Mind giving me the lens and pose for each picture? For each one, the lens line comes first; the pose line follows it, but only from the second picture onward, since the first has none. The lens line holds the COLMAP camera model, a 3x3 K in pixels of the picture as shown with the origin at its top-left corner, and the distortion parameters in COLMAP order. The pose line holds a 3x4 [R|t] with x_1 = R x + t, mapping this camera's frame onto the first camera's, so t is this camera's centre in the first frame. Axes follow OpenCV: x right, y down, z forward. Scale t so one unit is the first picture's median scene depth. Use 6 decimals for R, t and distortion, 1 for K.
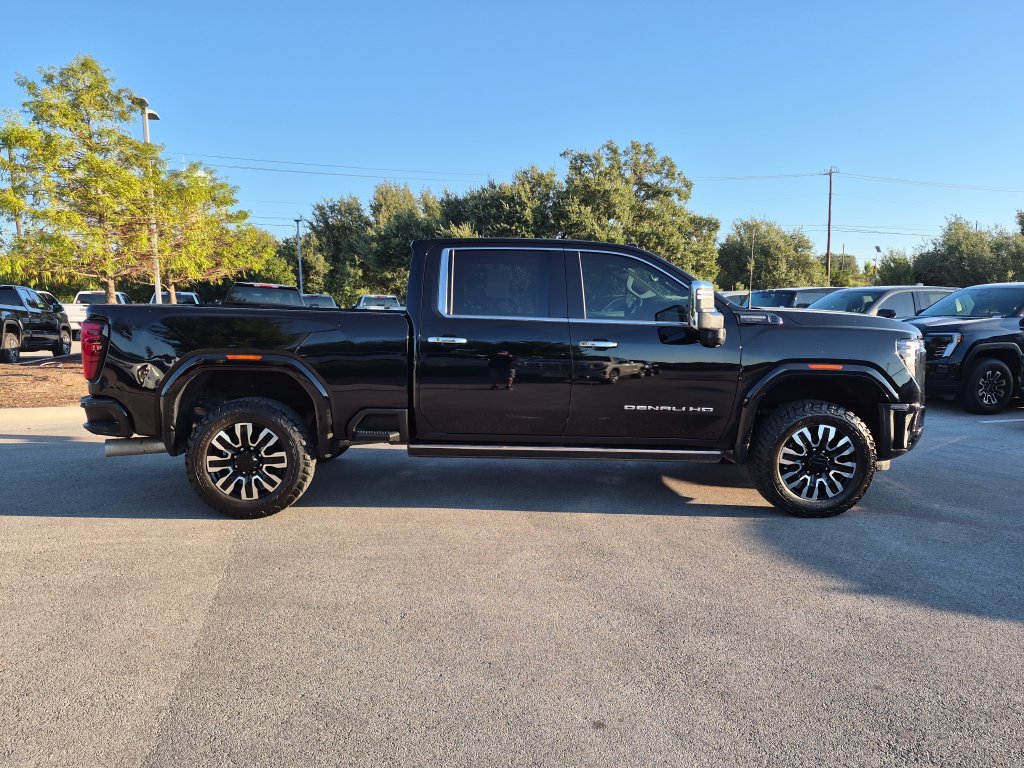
lens RADIAL K [[695.0, 0, 513.6], [0, 695.0, 379.4], [0, 0, 1]] dist [0.076798, -0.068343]
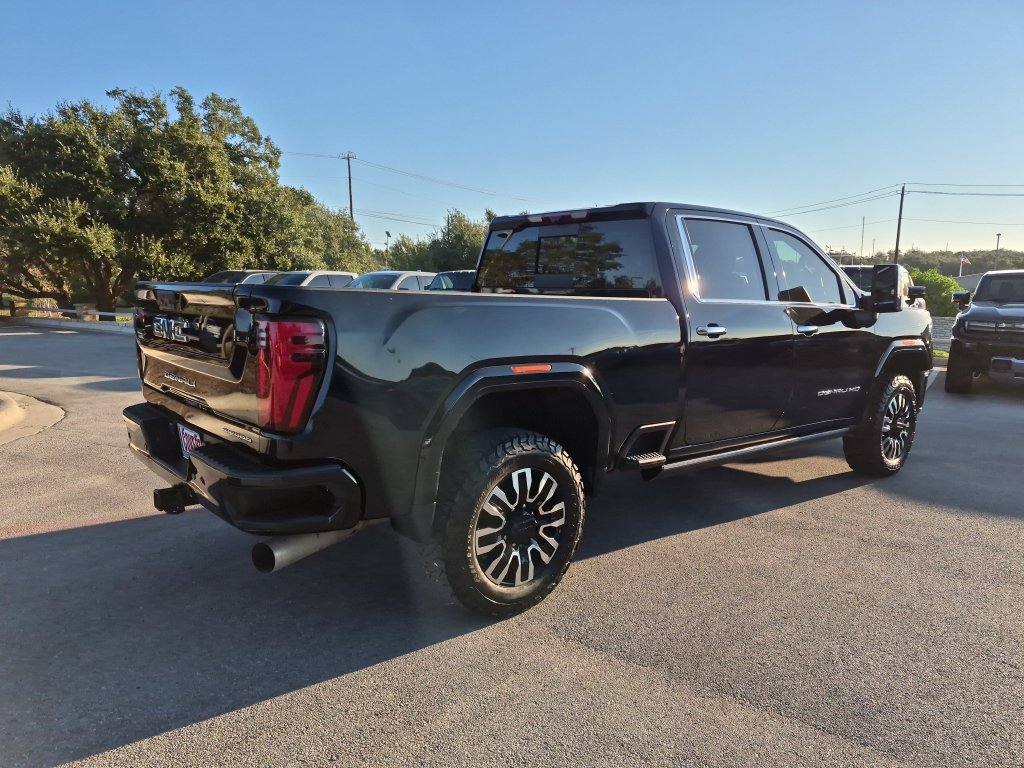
lens RADIAL K [[695.0, 0, 509.7], [0, 695.0, 387.3], [0, 0, 1]] dist [0.076798, -0.068343]
pose [[0.783497, -0.082898, 0.615841, -0.761626], [0.056222, 0.996454, 0.062604, -0.053393], [-0.618847, -0.014426, 0.785379, 0.484516]]
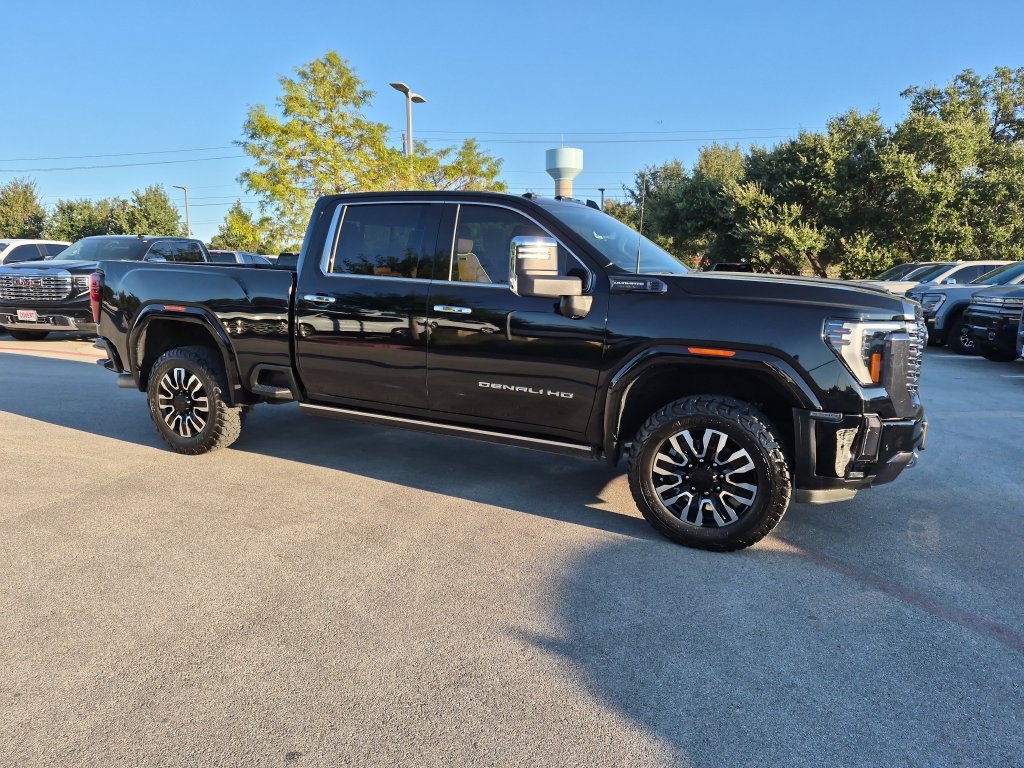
lens RADIAL K [[695.0, 0, 524.6], [0, 695.0, 383.2], [0, 0, 1]] dist [0.076798, -0.068343]
pose [[0.888715, 0.085326, -0.450451, 0.589805], [-0.063033, 0.995938, 0.064293, -0.019709], [0.454107, -0.028745, 0.890483, 0.244217]]
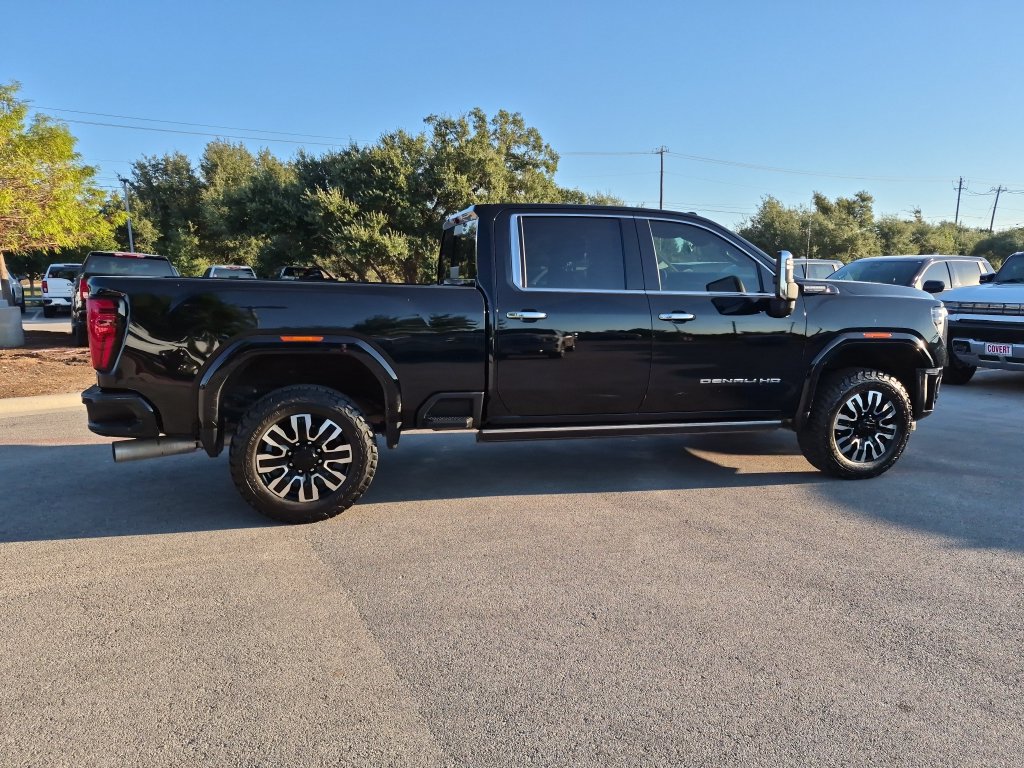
lens RADIAL K [[695.0, 0, 517.7], [0, 695.0, 391.0], [0, 0, 1]] dist [0.076798, -0.068343]
pose [[0.973221, -0.038662, 0.226597, -0.308952], [0.026108, 0.997967, 0.058139, -0.009681], [-0.228384, -0.050666, 0.972252, 0.098066]]
